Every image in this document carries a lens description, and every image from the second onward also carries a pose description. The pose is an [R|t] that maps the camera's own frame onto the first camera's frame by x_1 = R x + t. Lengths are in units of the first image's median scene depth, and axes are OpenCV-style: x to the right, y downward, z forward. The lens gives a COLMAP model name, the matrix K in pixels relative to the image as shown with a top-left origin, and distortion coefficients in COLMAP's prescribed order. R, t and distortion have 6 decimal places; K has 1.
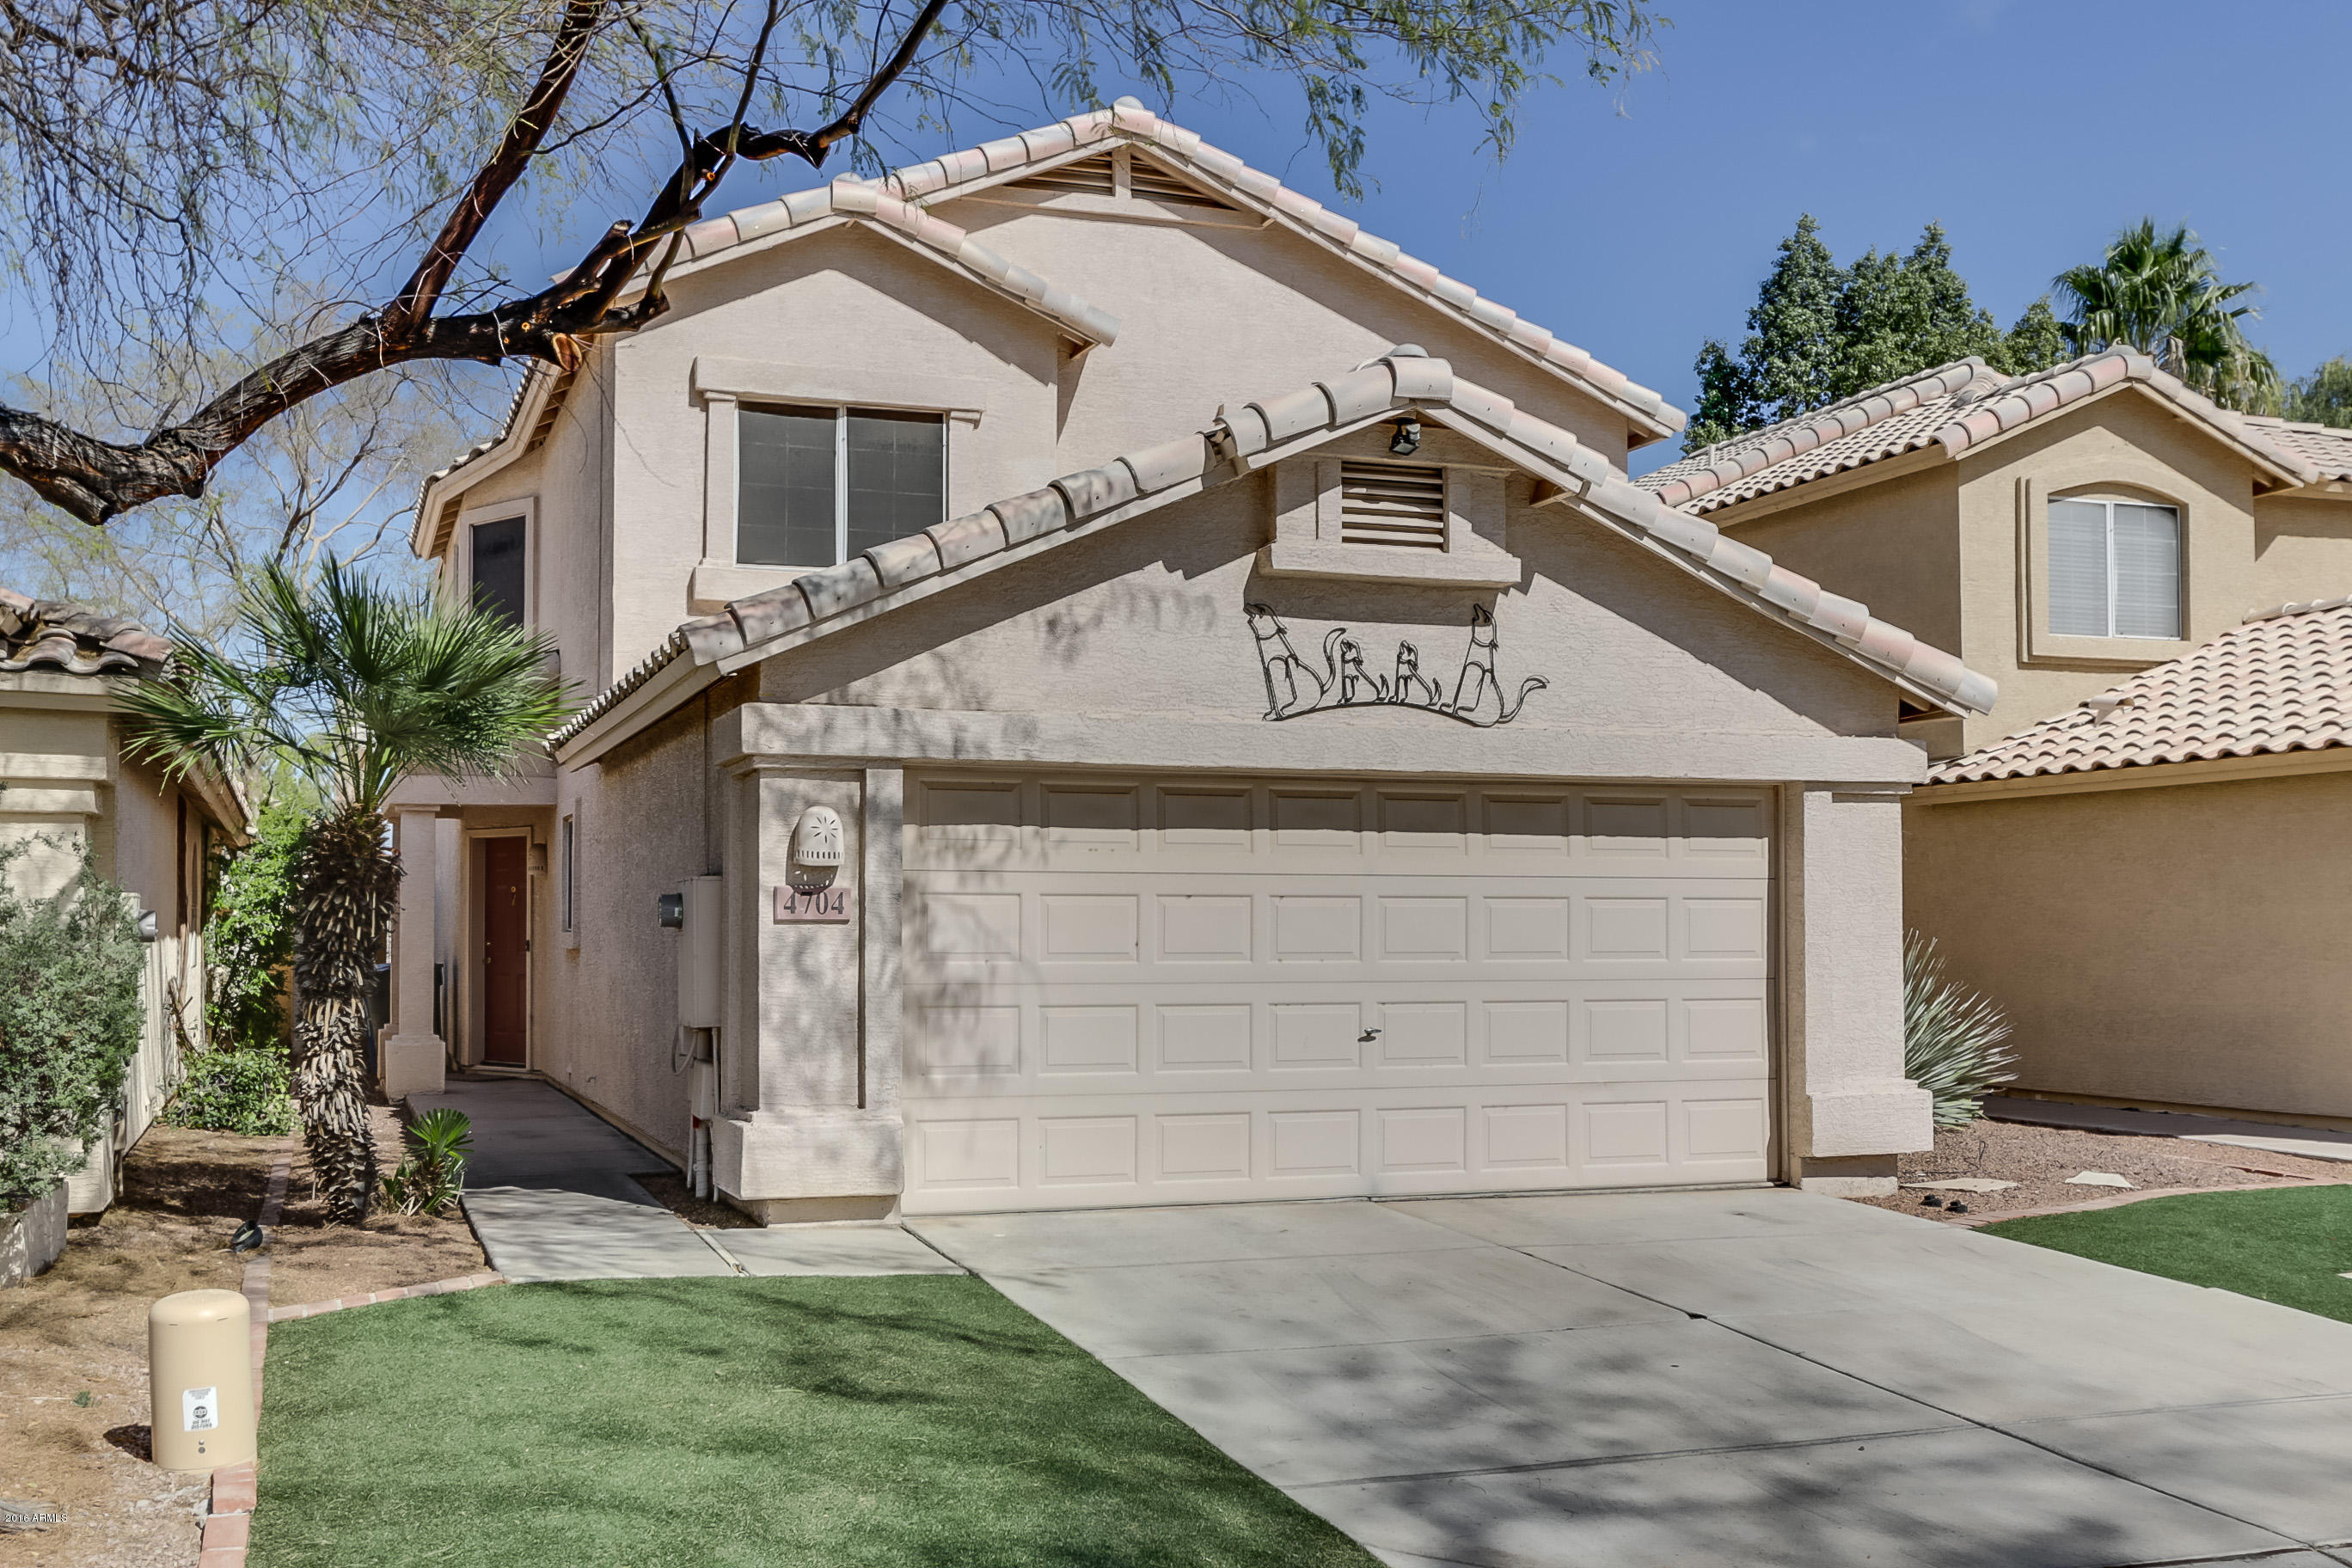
lens RADIAL K [[2325.1, 0, 1069.2], [0, 2325.1, 853.5], [0, 0, 1]] dist [-0.009916, 0.000000]
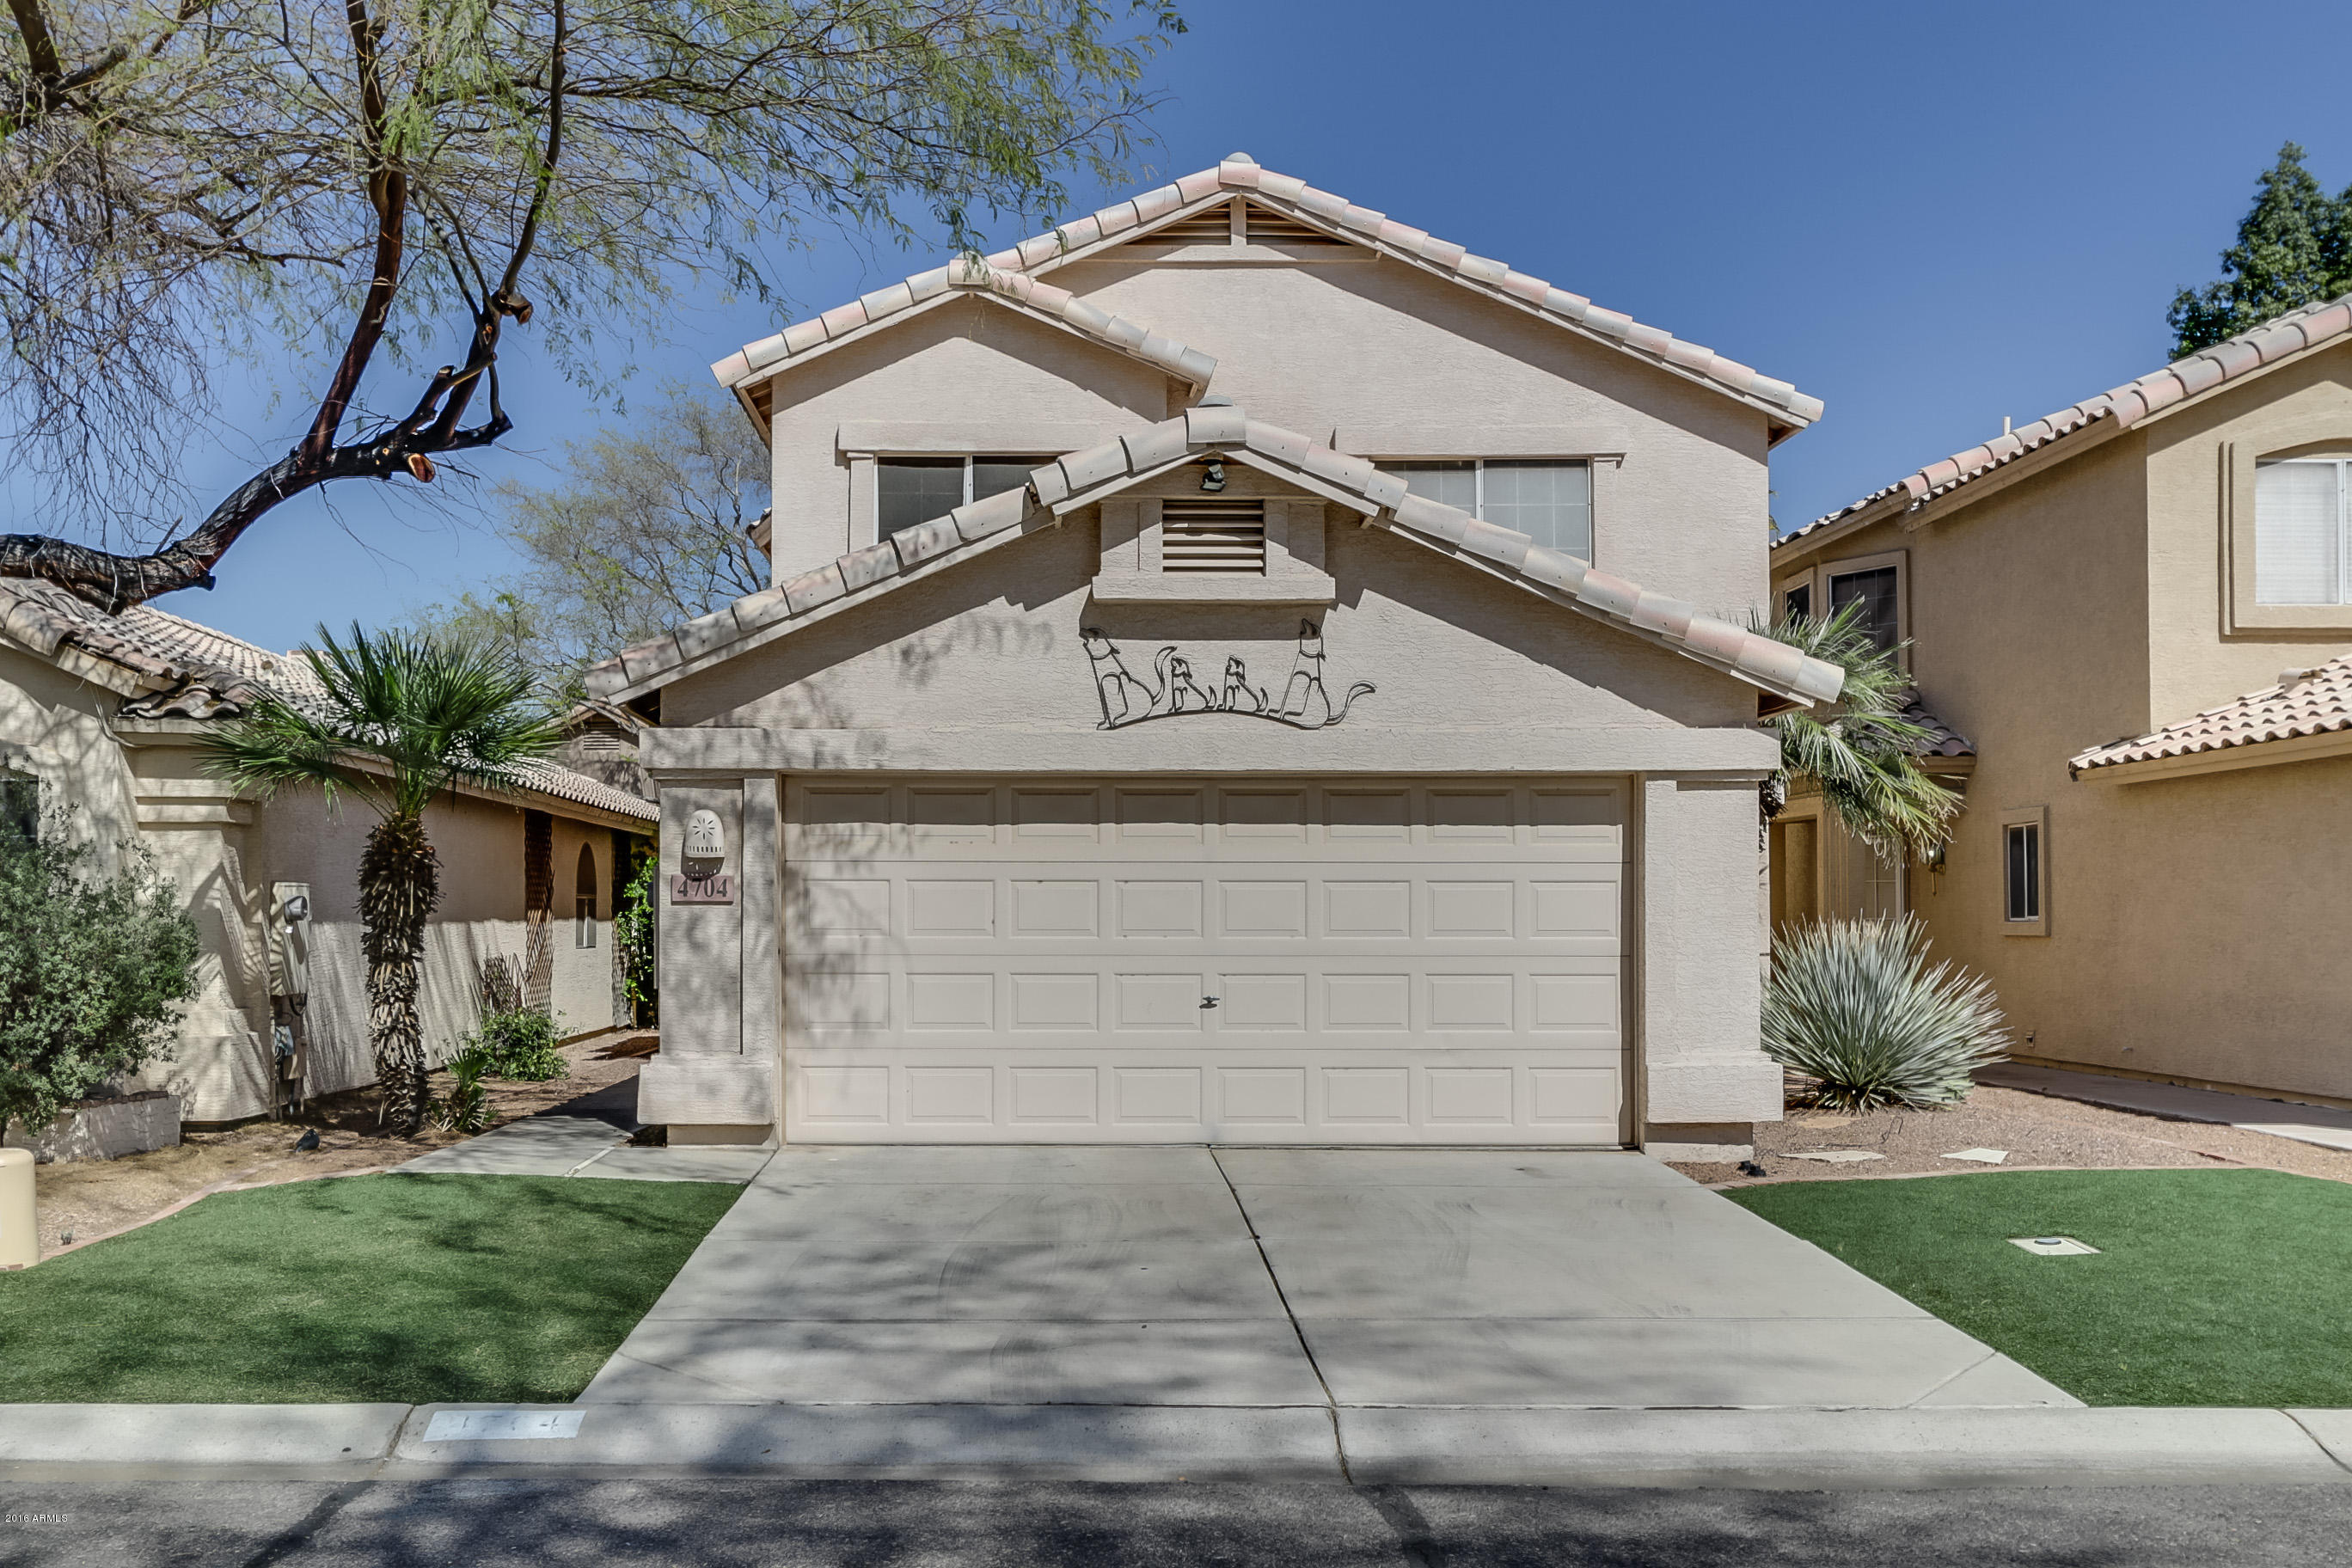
lens RADIAL K [[2325.1, 0, 1043.8], [0, 2325.1, 885.5], [0, 0, 1]] dist [-0.009916, 0.000000]
pose [[0.947220, -0.003888, -0.320562, 0.426046], [0.009386, 0.999834, 0.015607, 0.002310], [0.320448, -0.017792, 0.947099, -0.106709]]
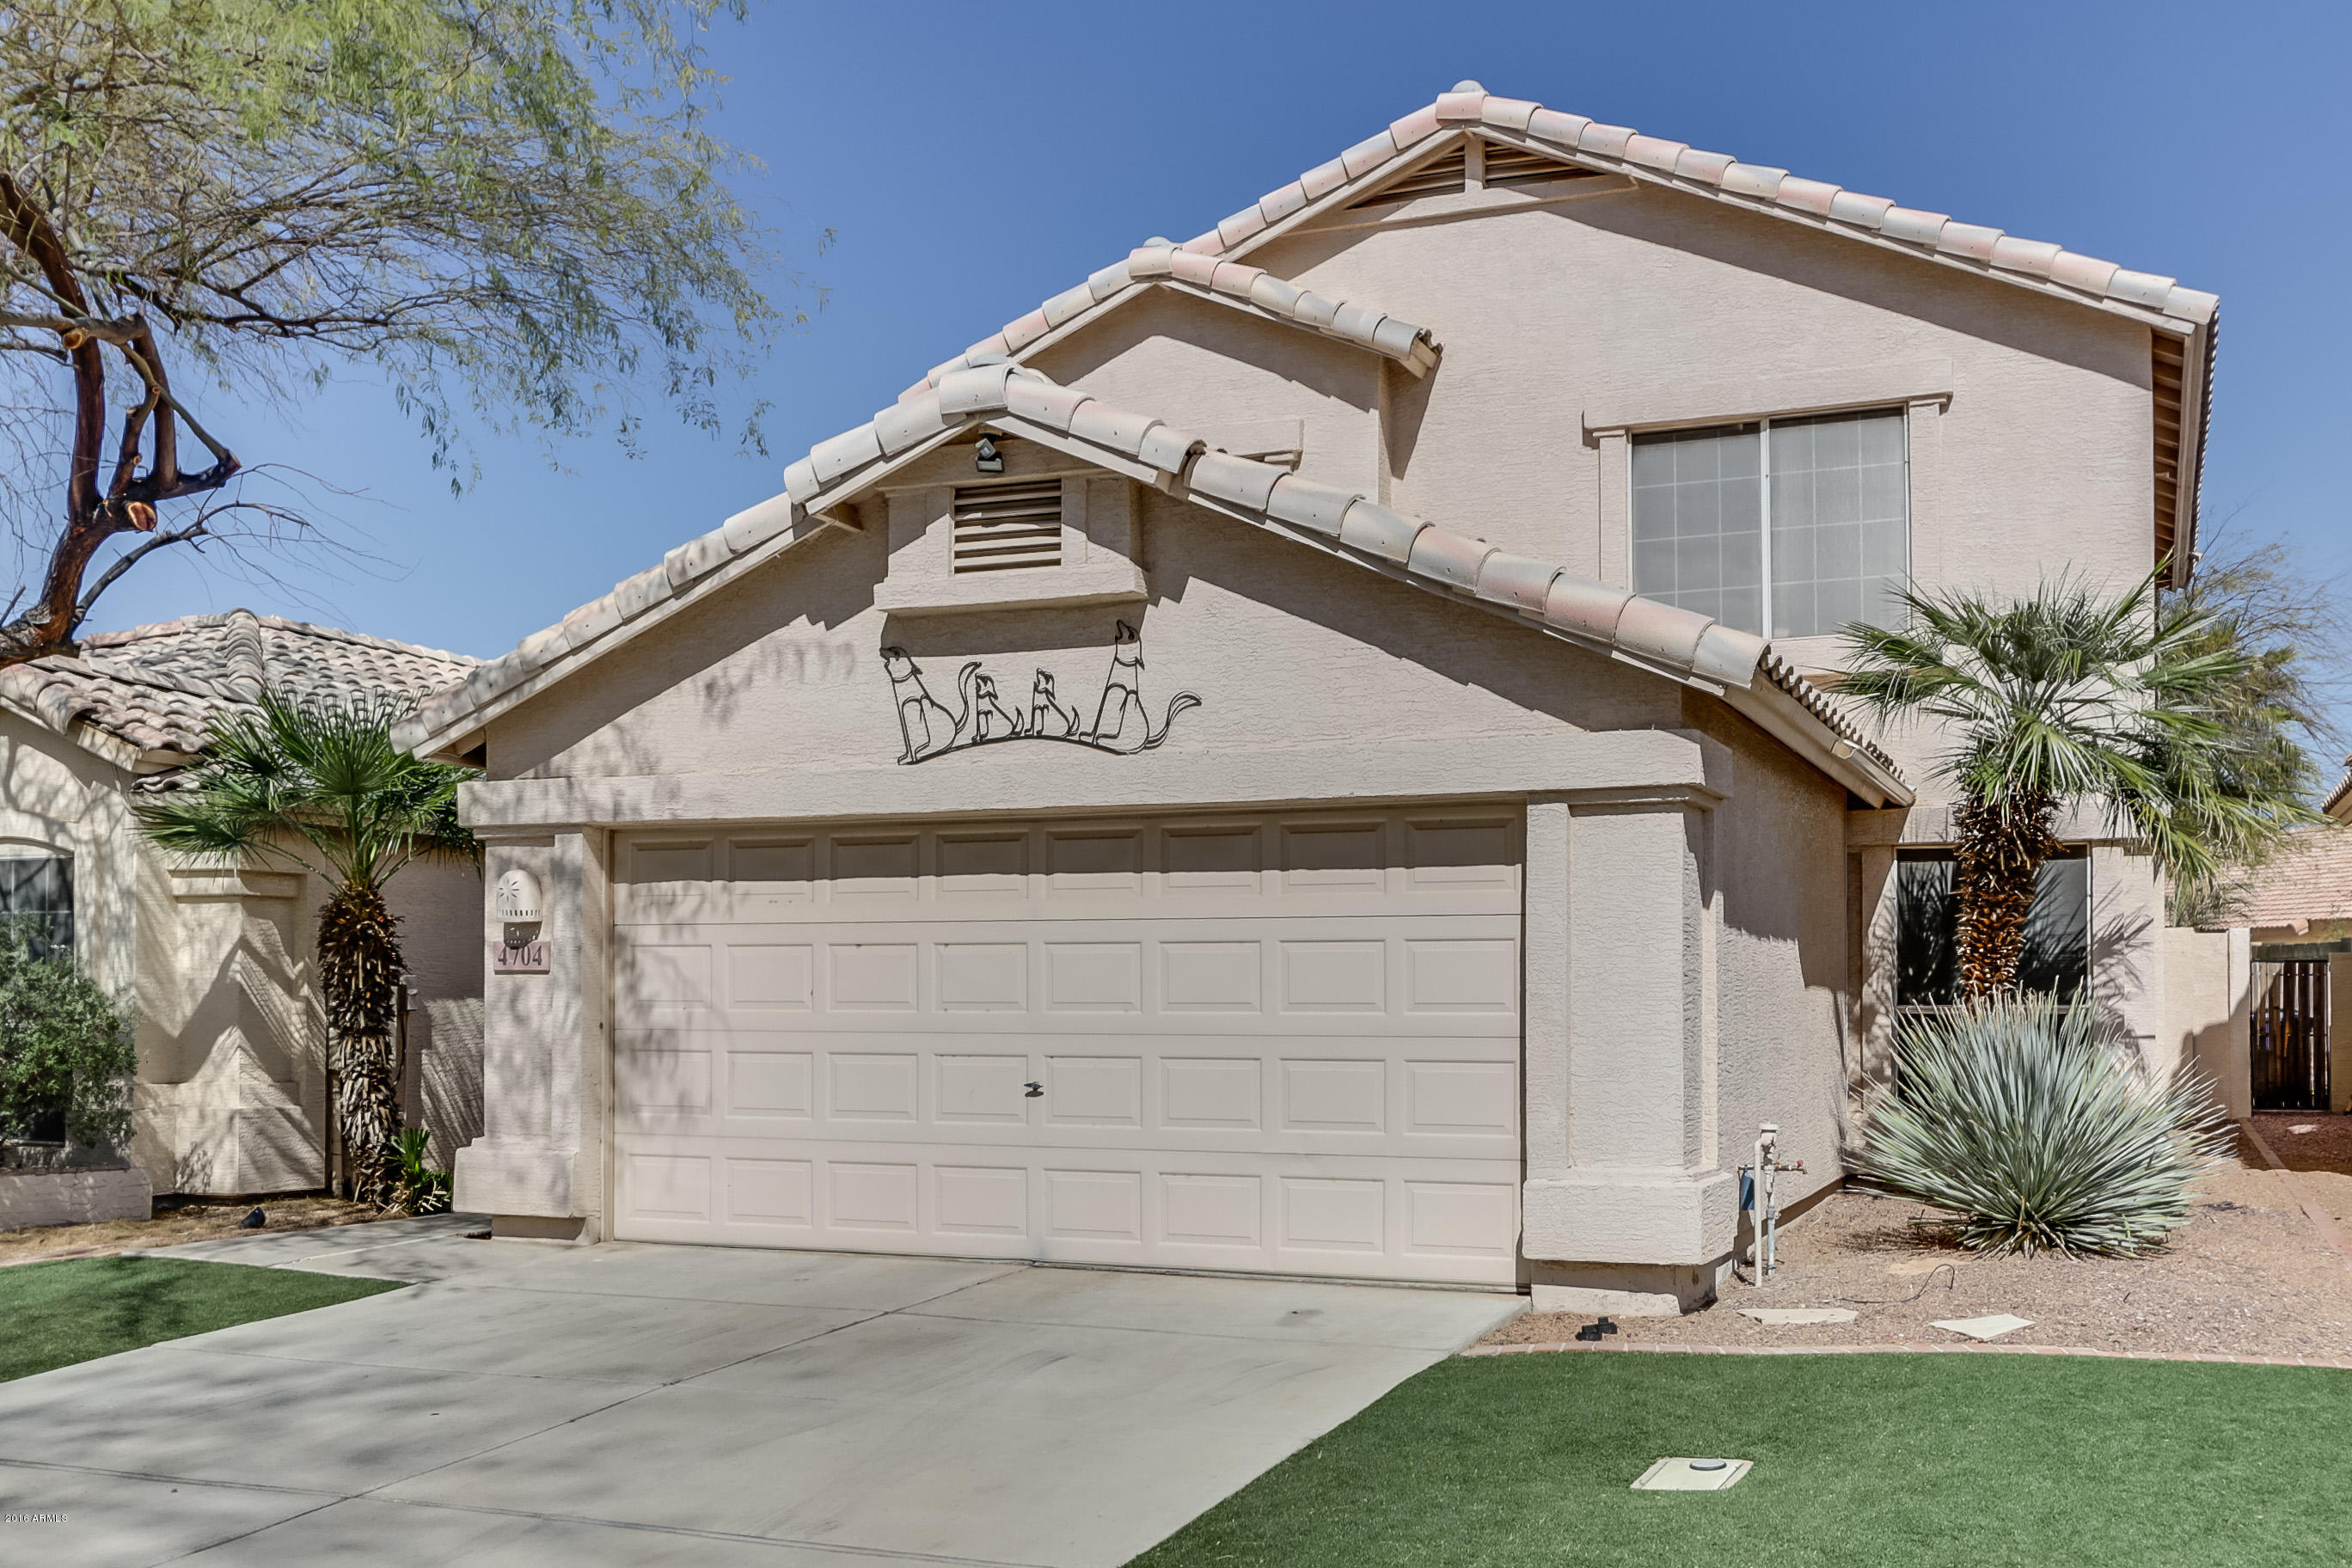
lens RADIAL K [[2325.1, 0, 1220.5], [0, 2325.1, 969.7], [0, 0, 1]] dist [-0.009916, 0.000000]
pose [[0.751471, -0.007267, -0.659726, 0.824819], [0.020637, 0.999709, 0.012494, 0.019429], [0.659443, -0.023004, 0.751402, 0.348259]]
